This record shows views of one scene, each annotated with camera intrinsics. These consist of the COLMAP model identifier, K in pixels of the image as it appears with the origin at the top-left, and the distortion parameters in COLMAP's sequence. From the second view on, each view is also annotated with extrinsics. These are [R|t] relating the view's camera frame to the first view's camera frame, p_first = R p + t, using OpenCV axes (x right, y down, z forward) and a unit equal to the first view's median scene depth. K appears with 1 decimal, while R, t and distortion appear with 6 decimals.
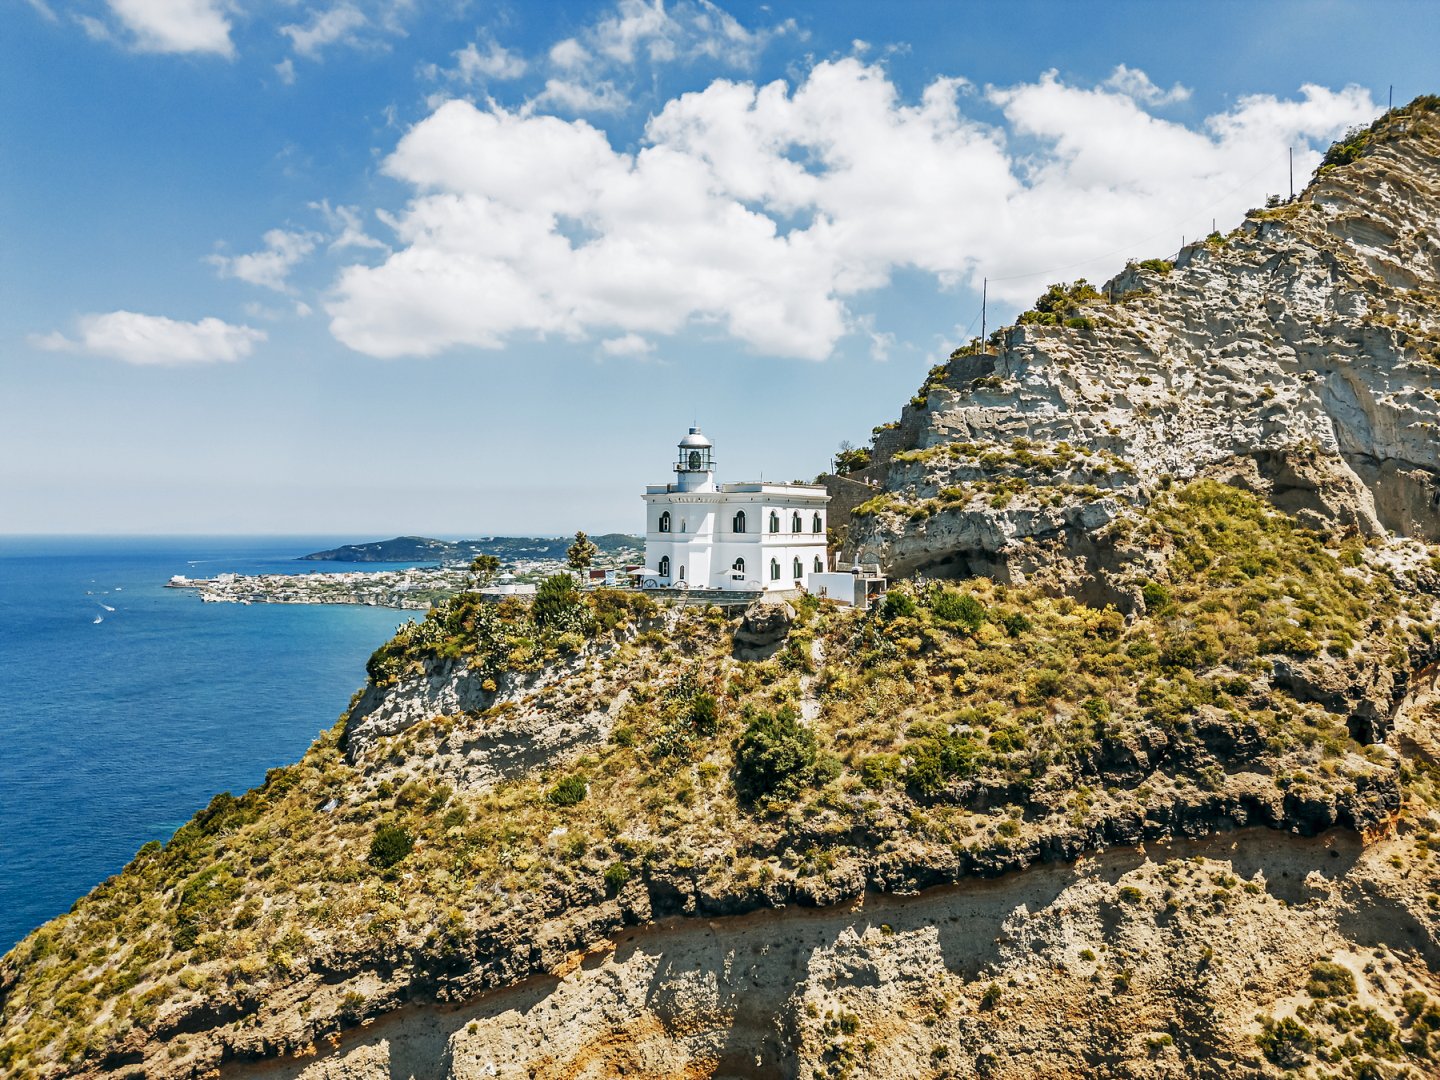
lens RADIAL K [[1011.8, 0, 720.0], [0, 1011.8, 540.0], [0, 0, 1]] dist [0.001730, 0.000035]
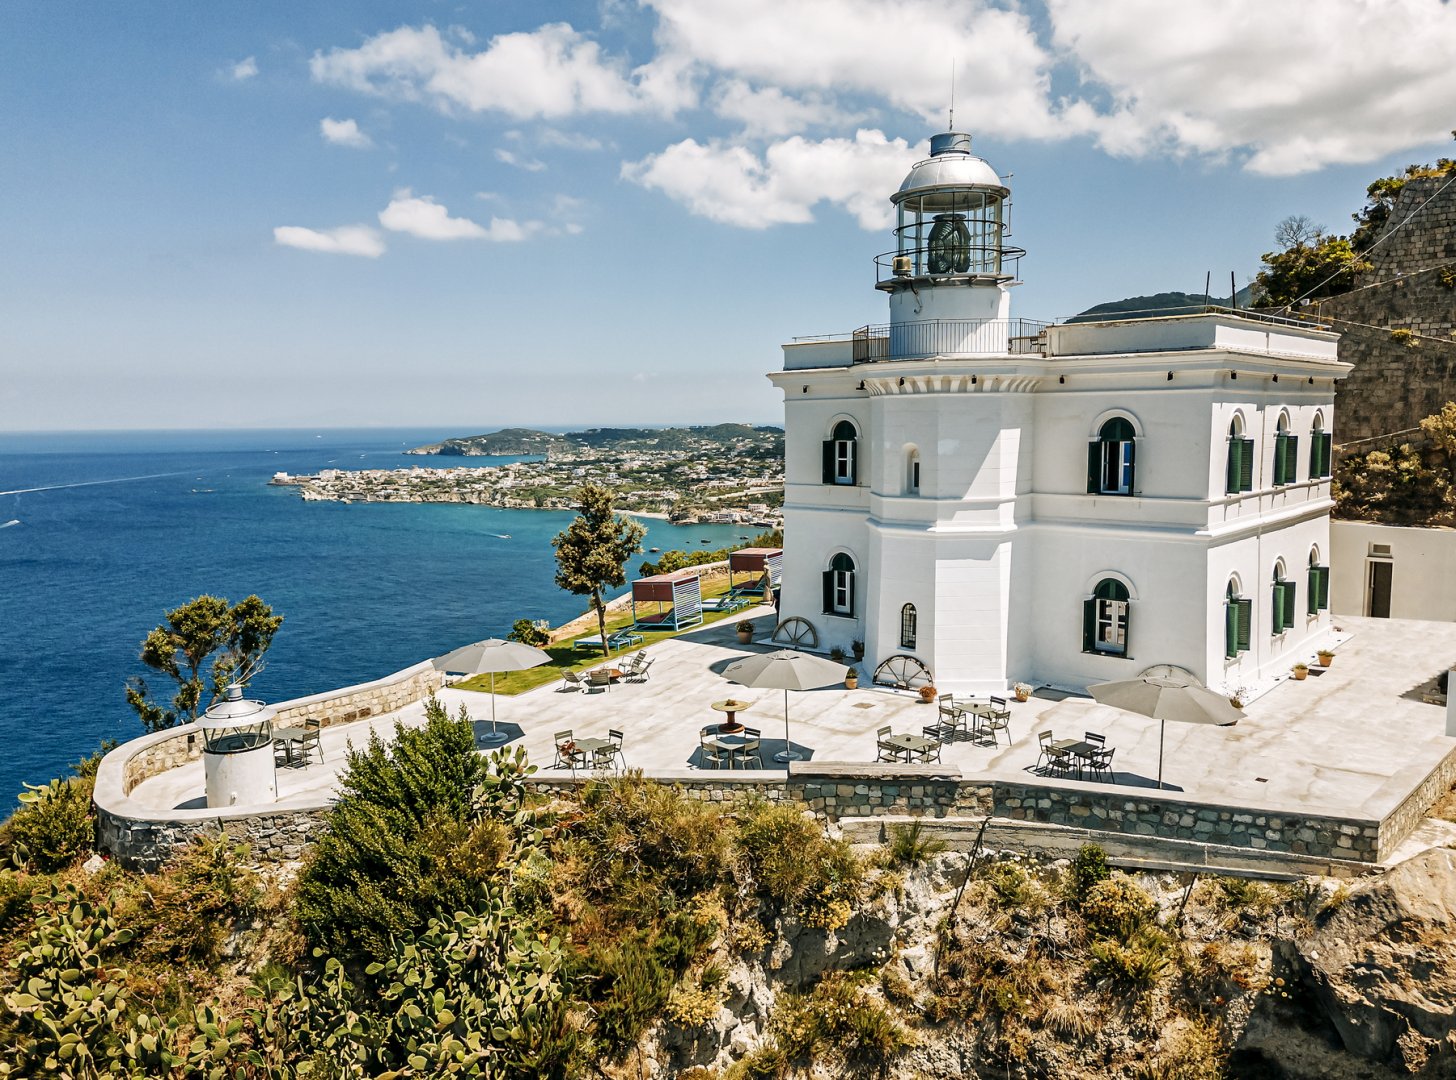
lens RADIAL K [[1082.8, 0, 749.4], [0, 1082.8, 590.6], [0, 0, 1]] dist [0.067649, -0.001172]
pose [[0.996238, -0.003690, -0.086586, -0.064506], [0.016448, 0.988984, 0.147105, -0.031262], [0.085090, -0.147976, 0.985324, 0.767419]]
